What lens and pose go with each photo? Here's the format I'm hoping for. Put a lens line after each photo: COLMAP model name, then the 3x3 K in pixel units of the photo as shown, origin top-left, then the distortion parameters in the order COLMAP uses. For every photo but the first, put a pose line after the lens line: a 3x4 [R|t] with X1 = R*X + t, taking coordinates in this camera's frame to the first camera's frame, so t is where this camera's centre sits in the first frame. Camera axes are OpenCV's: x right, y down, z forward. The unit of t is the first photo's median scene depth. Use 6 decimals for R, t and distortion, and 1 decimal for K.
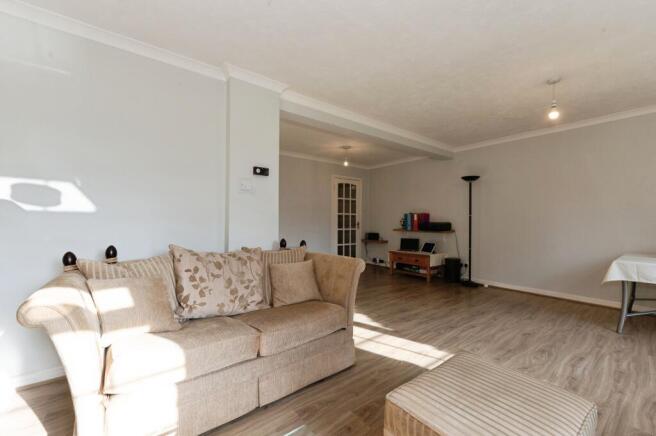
lens RADIAL K [[270.5, 0, 328.5], [0, 270.5, 219.1], [0, 0, 1]] dist [0.003671, 0.000684]
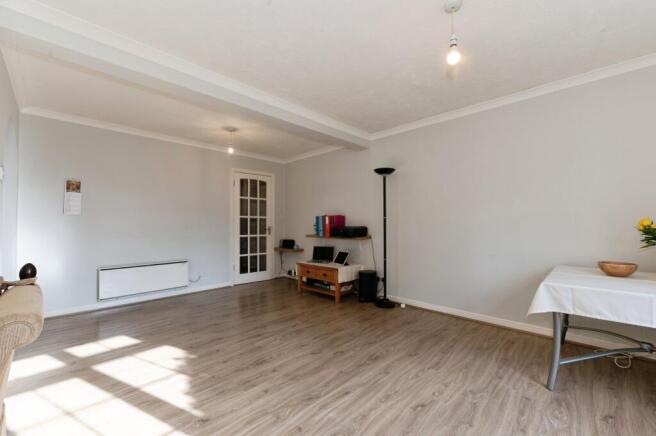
lens RADIAL K [[270.5, 0, 327.9], [0, 270.5, 219.3], [0, 0, 1]] dist [0.003671, 0.000684]
pose [[0.991695, -0.006086, 0.128466, 0.250887], [0.007881, 0.999878, -0.013467, 0.001109], [-0.128368, 0.014367, 0.991623, 0.227707]]
